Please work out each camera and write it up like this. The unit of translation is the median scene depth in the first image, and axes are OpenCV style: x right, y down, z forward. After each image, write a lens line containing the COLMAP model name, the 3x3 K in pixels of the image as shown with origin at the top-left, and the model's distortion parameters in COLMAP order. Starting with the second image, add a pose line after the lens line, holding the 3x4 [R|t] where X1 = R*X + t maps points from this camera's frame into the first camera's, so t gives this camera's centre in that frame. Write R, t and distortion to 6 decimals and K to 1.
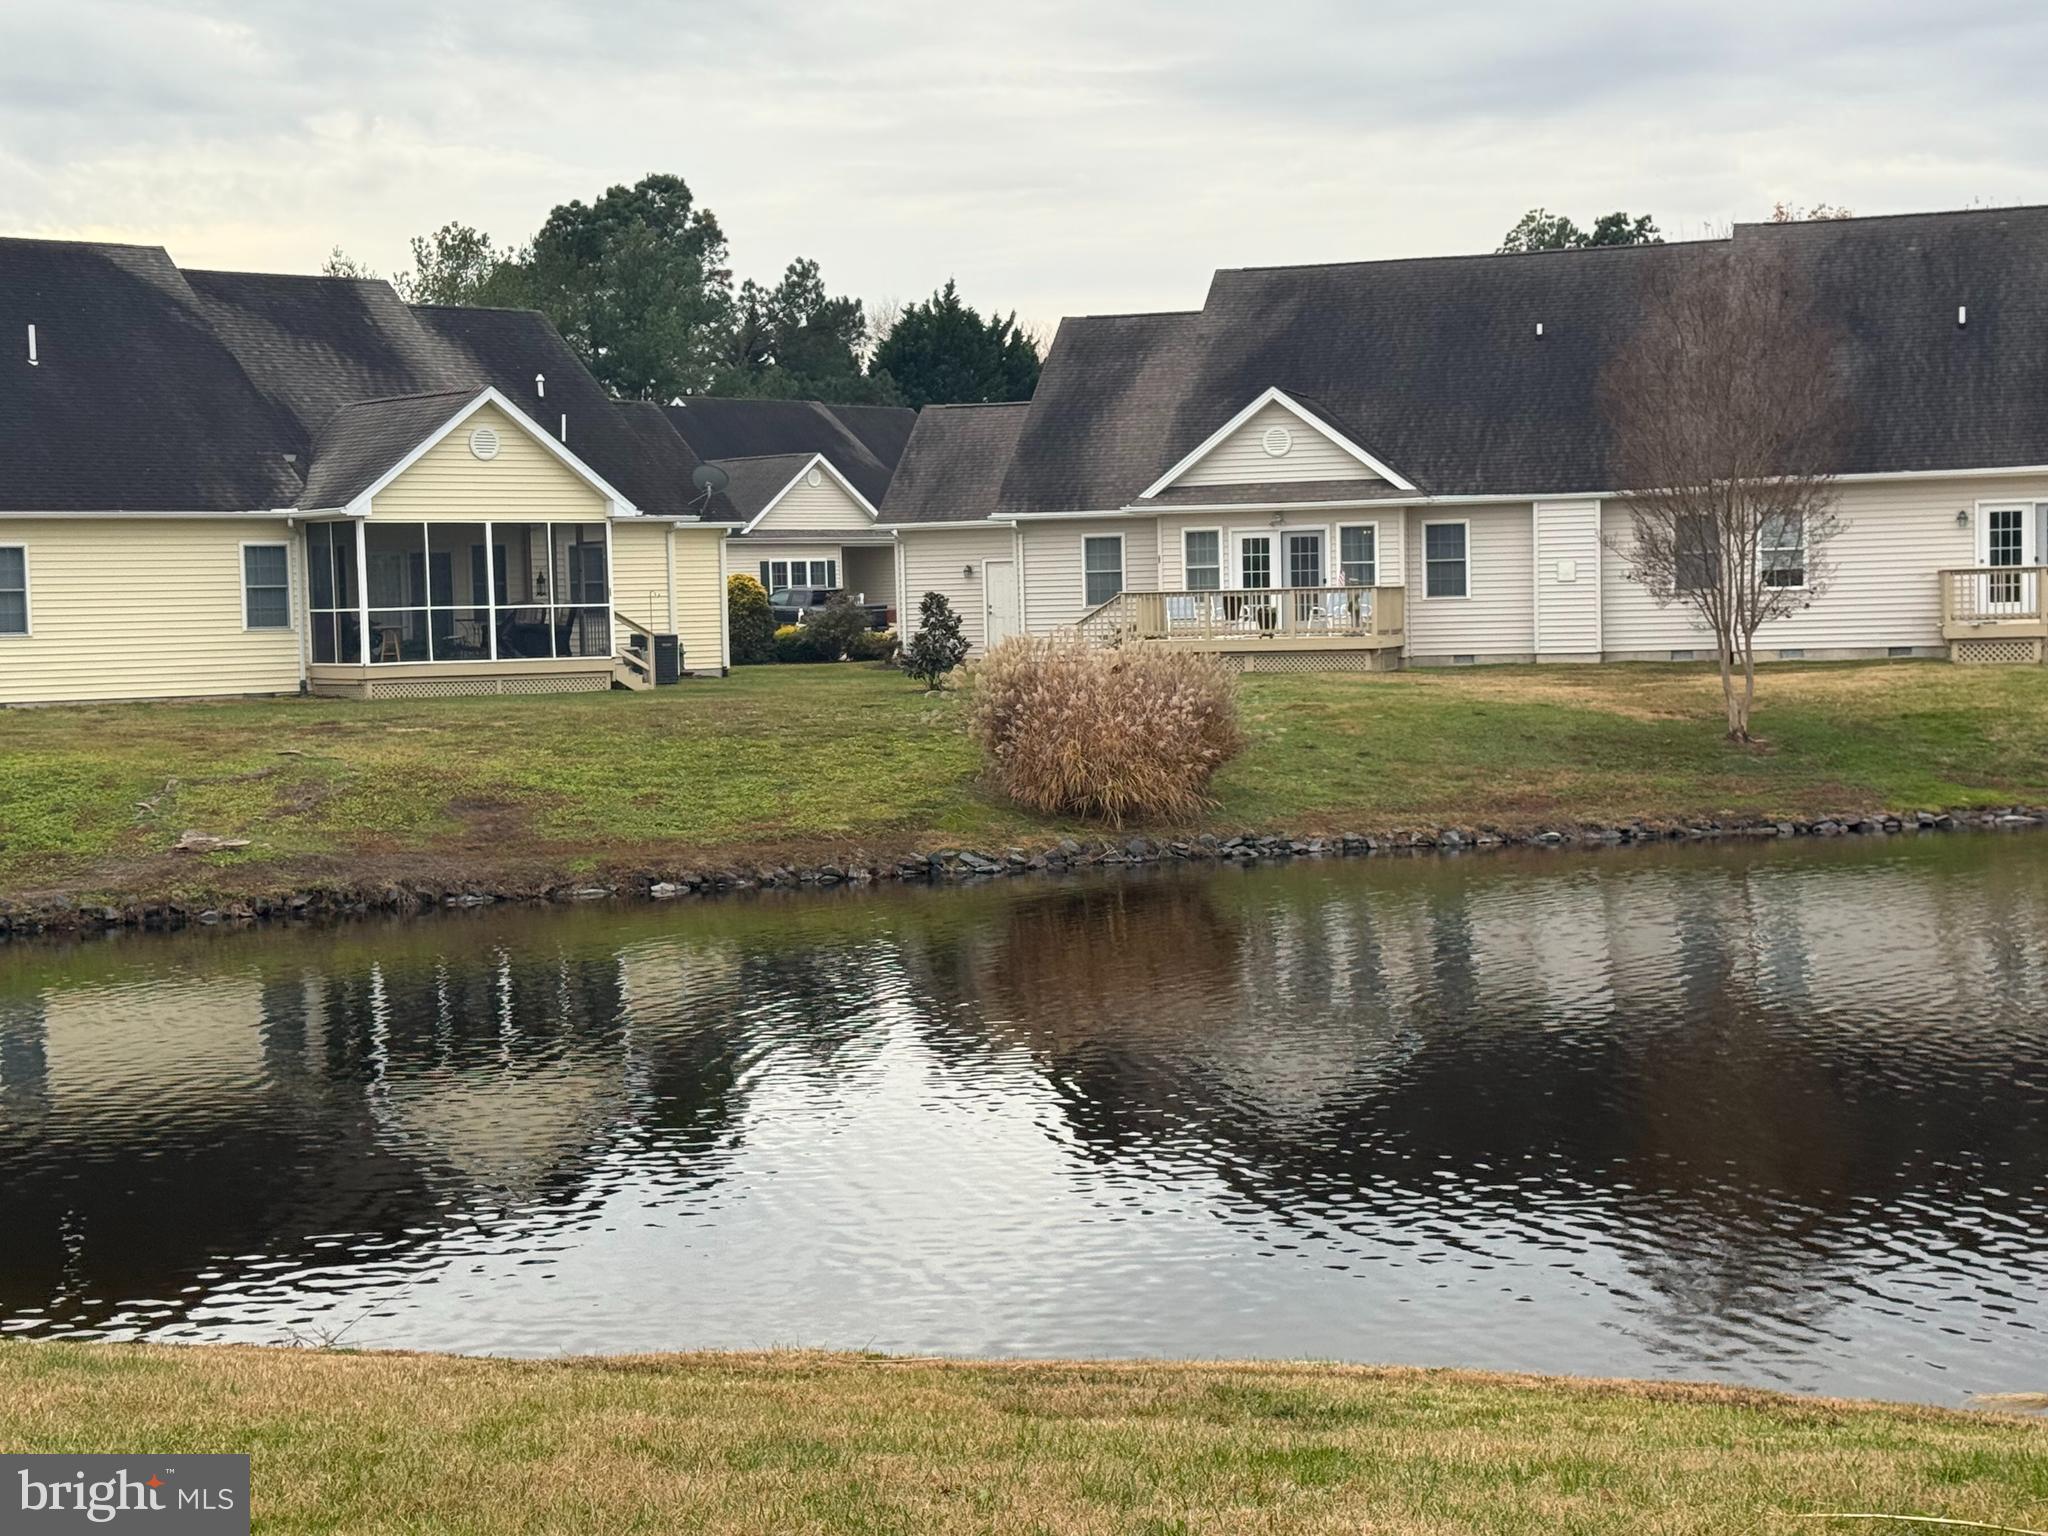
lens RADIAL K [[3131.4, 0, 1027.8], [0, 3131.4, 807.1], [0, 0, 1]] dist [0.121639, 0.135880]
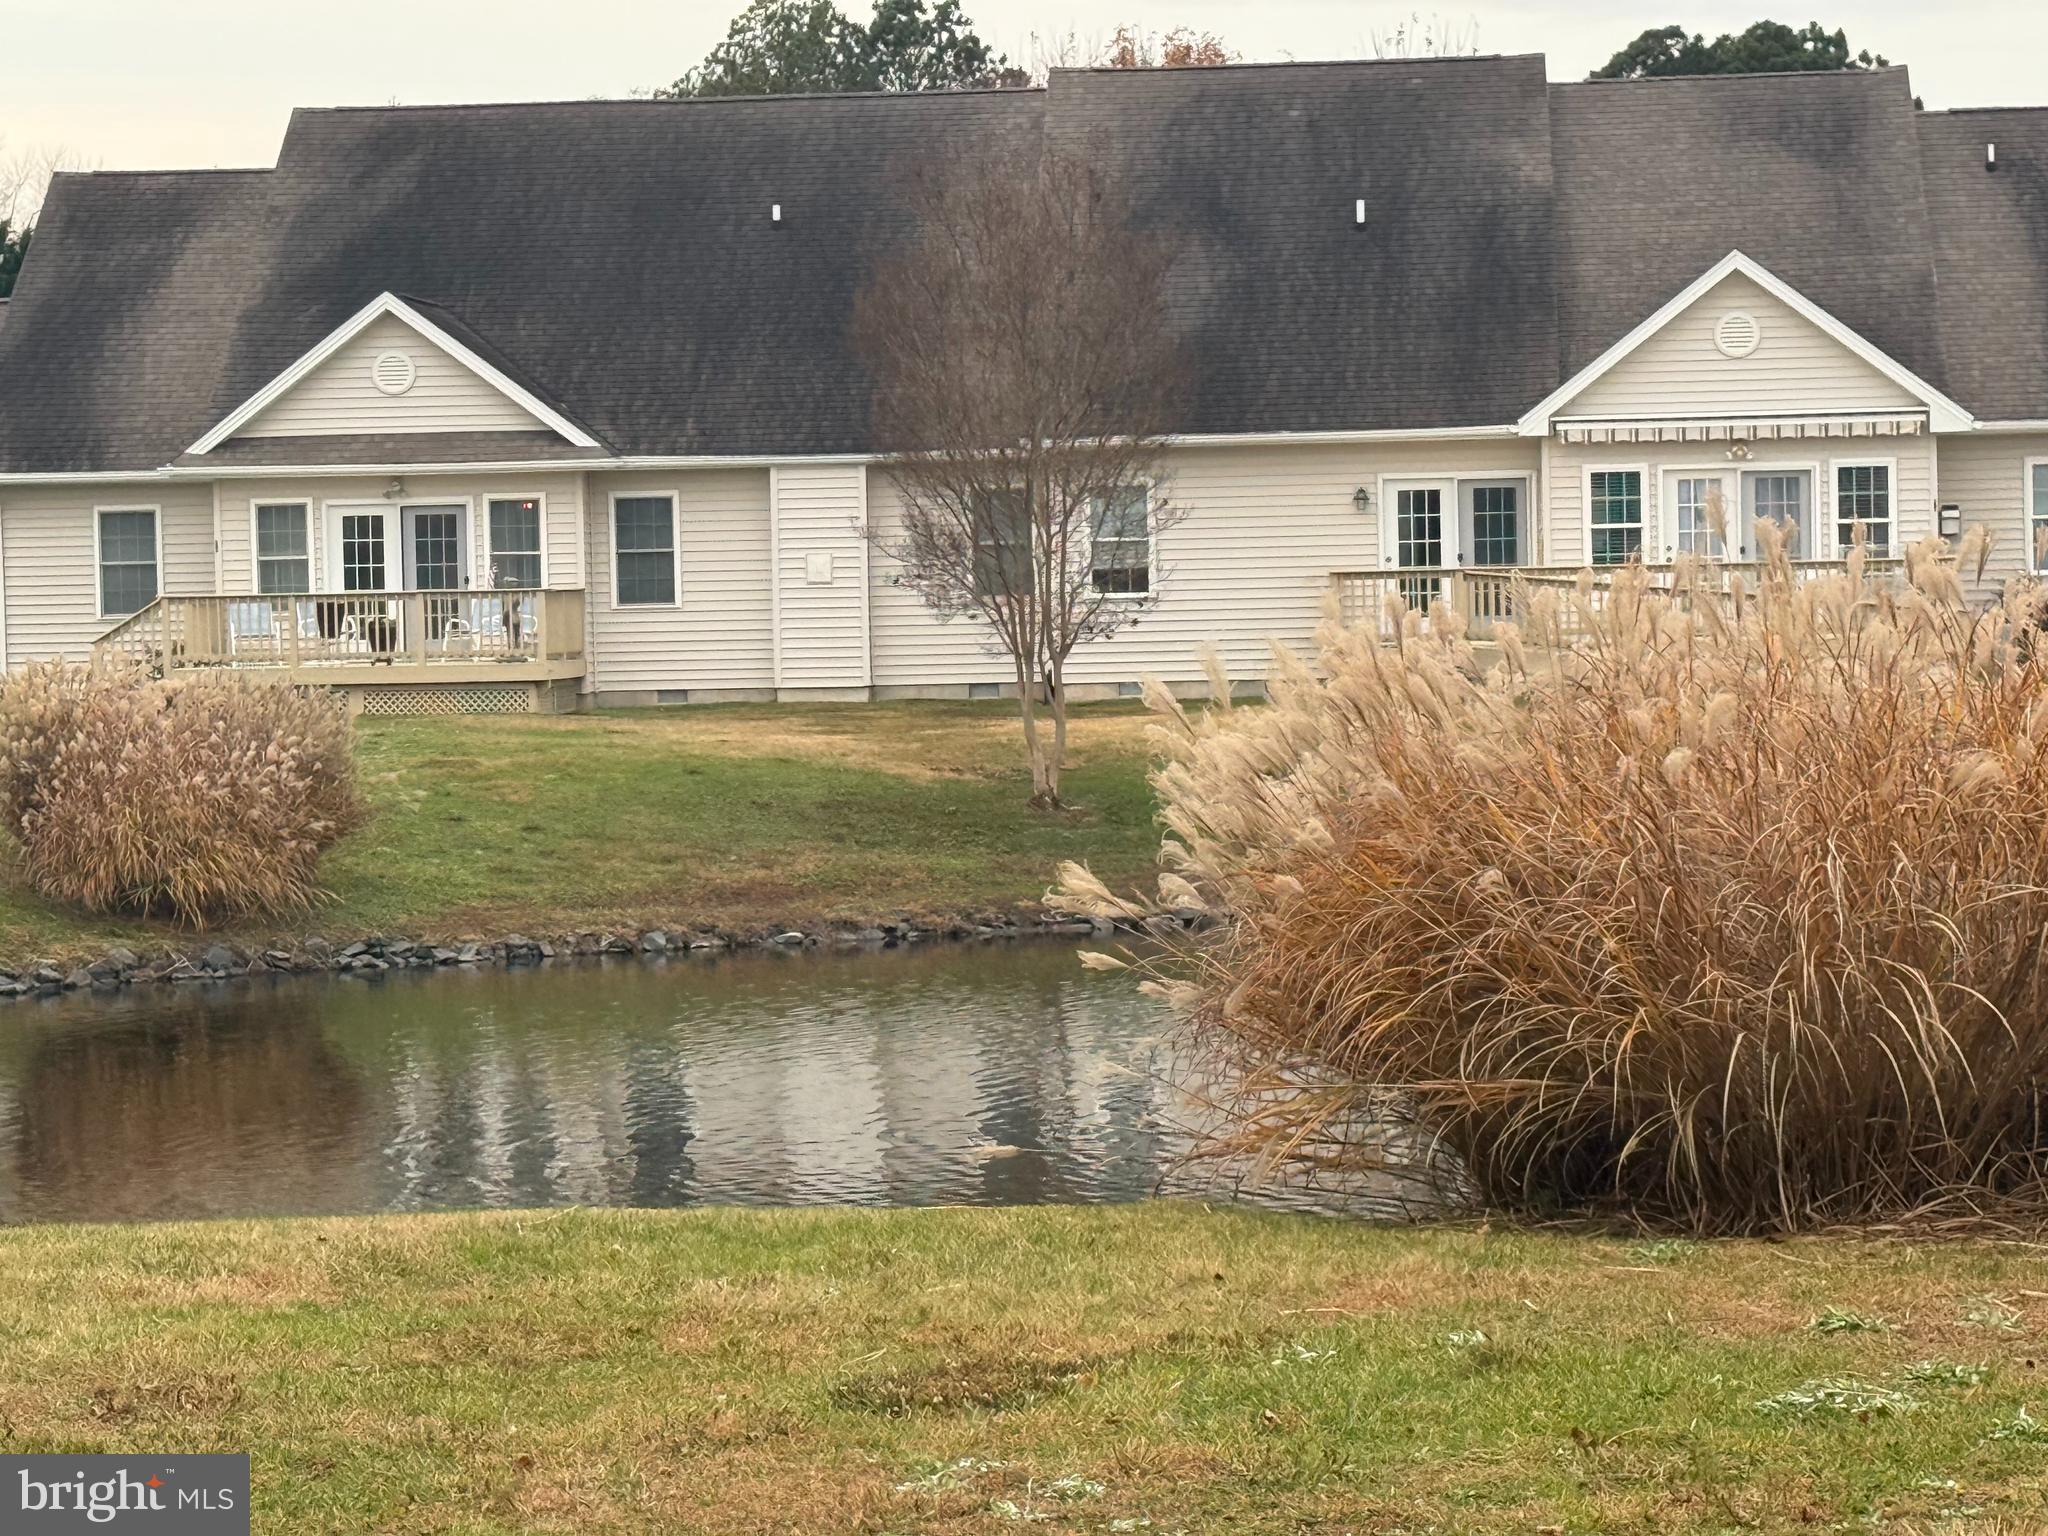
lens RADIAL K [[5421.4, 0, 1024.0], [0, 5421.4, 768.0], [0, 0, 1]] dist [0.123543, 0.502438]
pose [[0.979816, -0.004009, 0.199863, -0.022349], [0.010931, 0.999377, -0.033544, 0.009033], [-0.199604, 0.035052, 0.979249, -0.172217]]
